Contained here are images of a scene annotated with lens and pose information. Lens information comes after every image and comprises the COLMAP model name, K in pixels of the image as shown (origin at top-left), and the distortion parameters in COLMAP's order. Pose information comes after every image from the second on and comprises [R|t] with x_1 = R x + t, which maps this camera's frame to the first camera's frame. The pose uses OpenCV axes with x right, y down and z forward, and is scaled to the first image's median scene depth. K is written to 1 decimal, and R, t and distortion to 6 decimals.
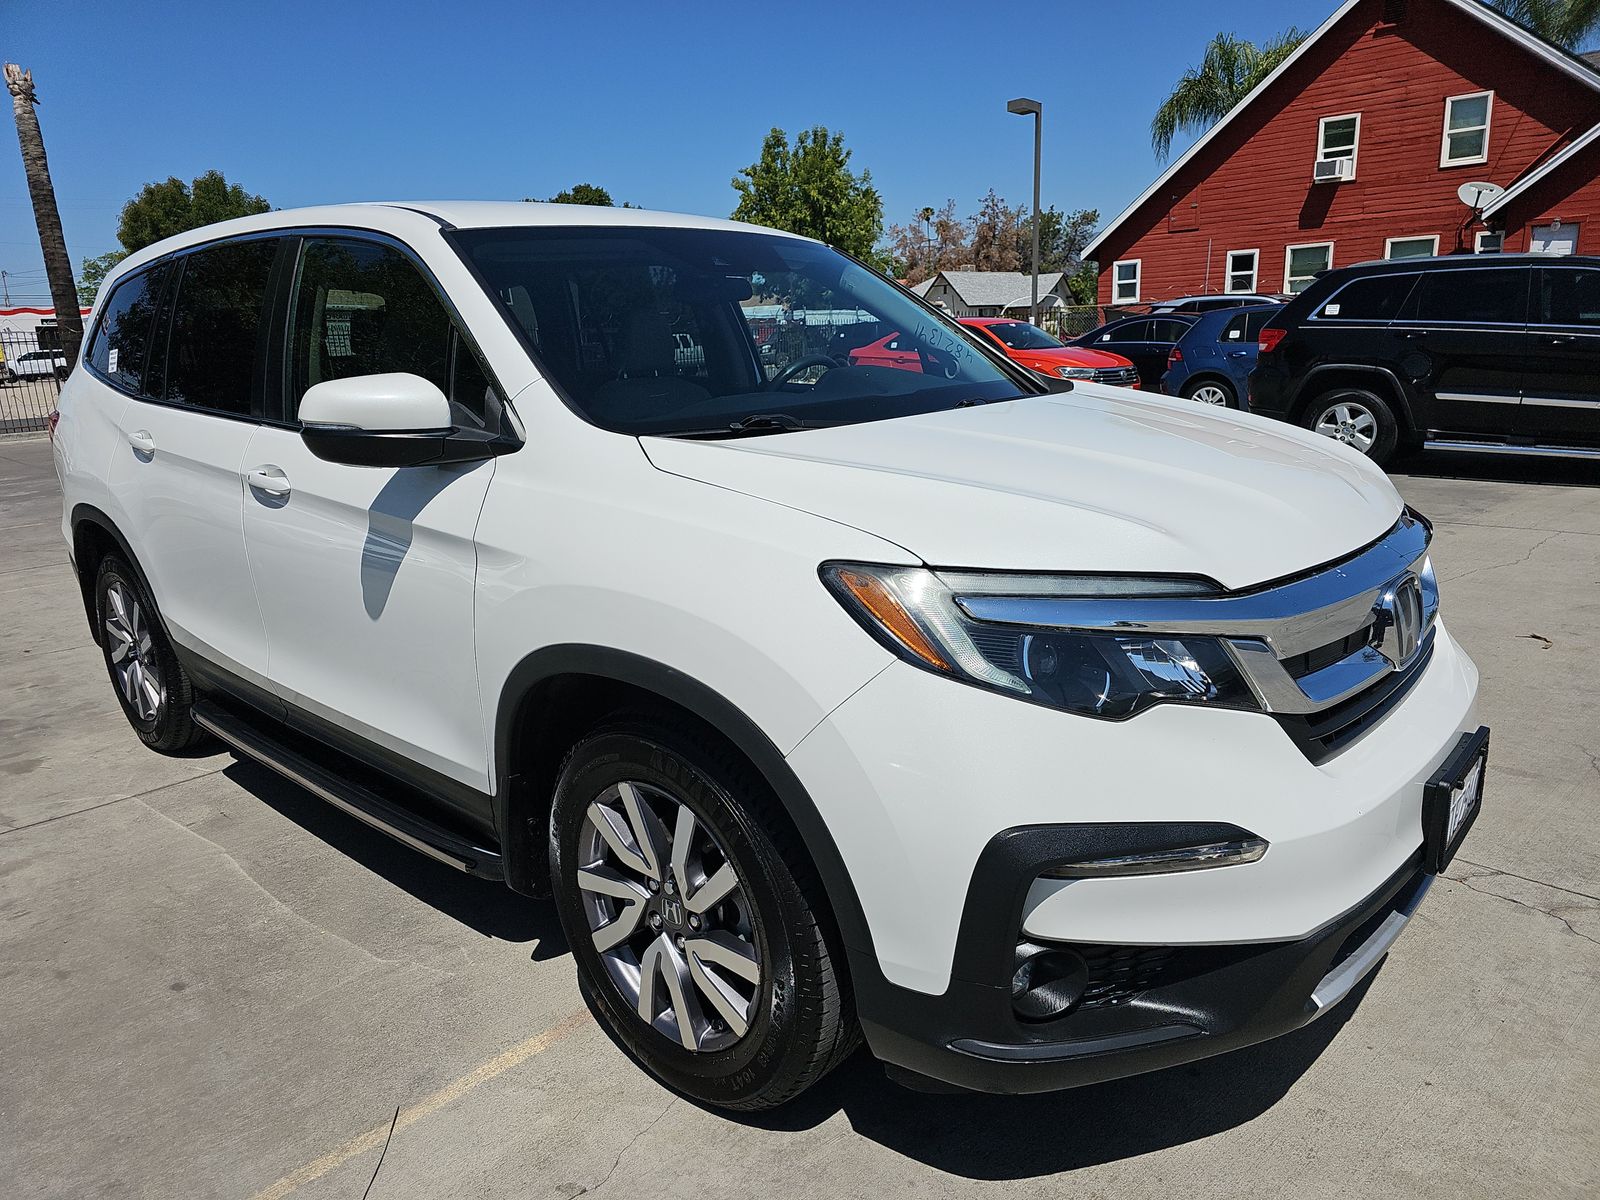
lens RADIAL K [[1062.3, 0, 800.0], [0, 1062.3, 600.0], [0, 0, 1]] dist [-0.005509, -0.006193]
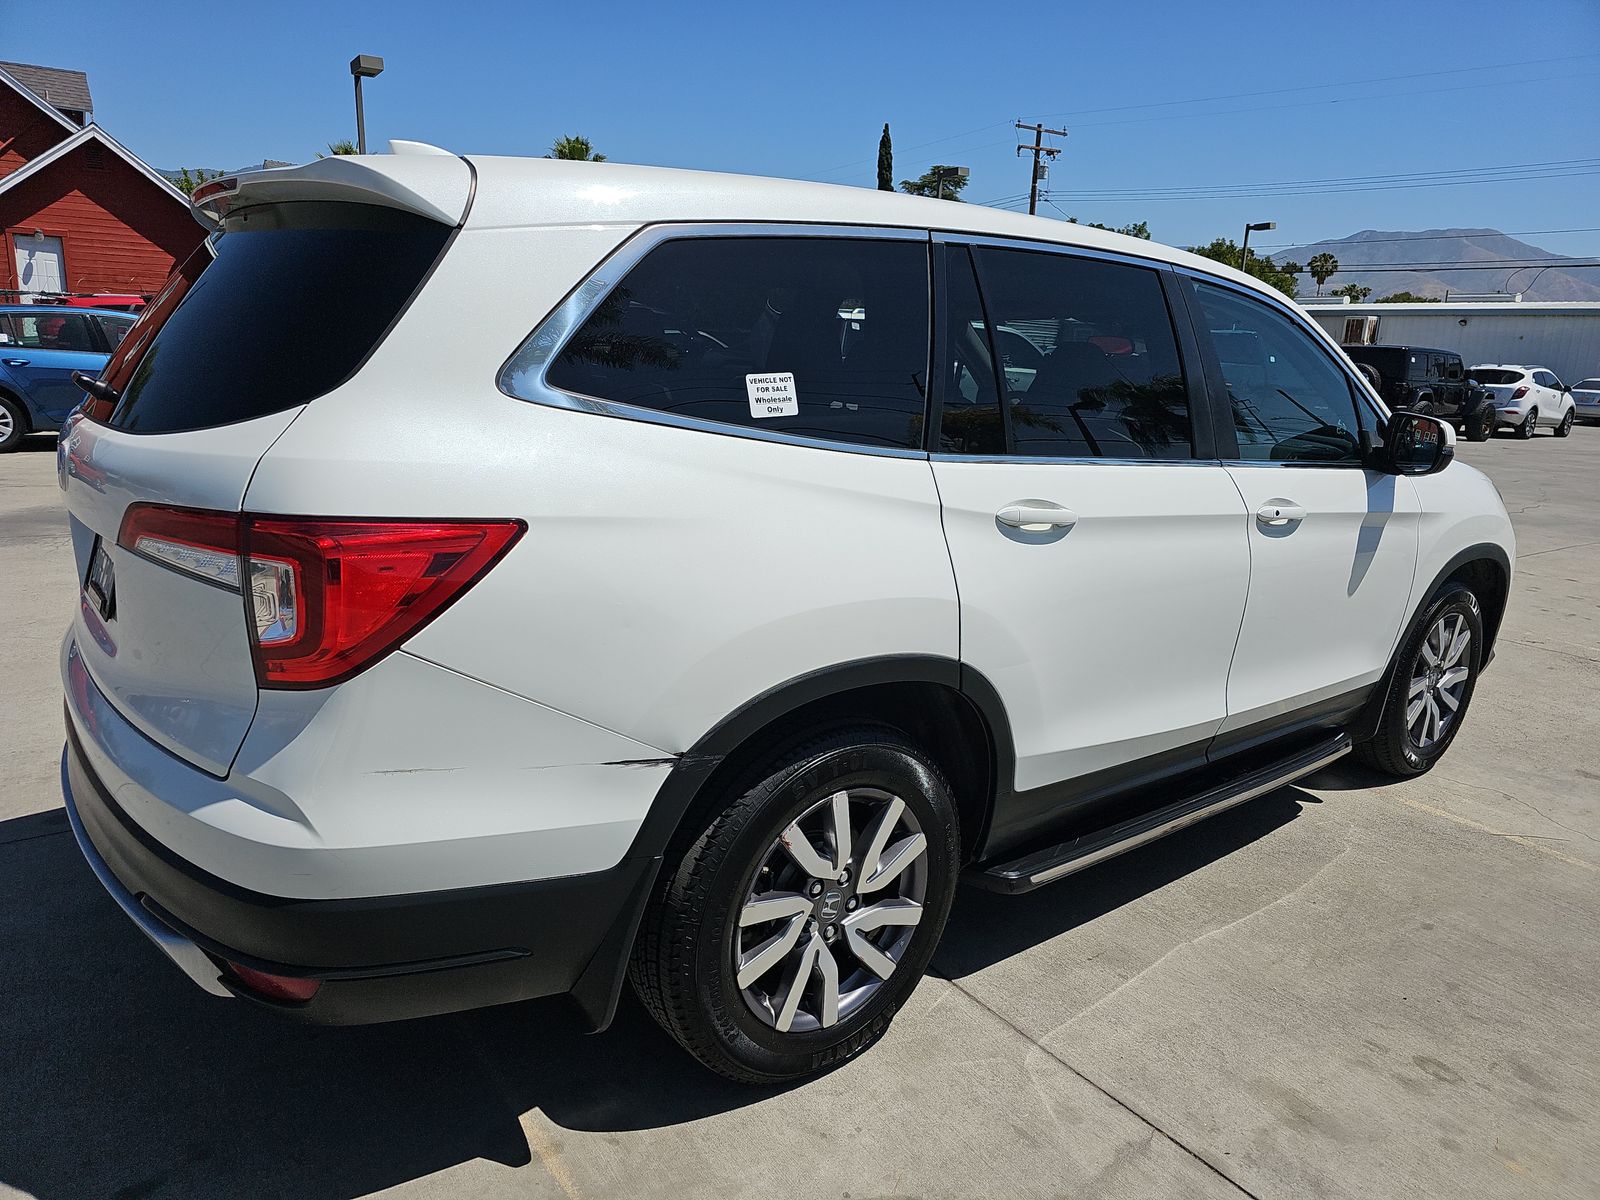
lens RADIAL K [[1062.3, 0, 800.0], [0, 1062.3, 600.0], [0, 0, 1]] dist [-0.005509, -0.006193]
pose [[0.176128, -0.190587, 0.965741, -0.191680], [0.195420, 0.968320, 0.155456, -0.033731], [-0.964774, 0.161346, 0.207793, 0.146704]]
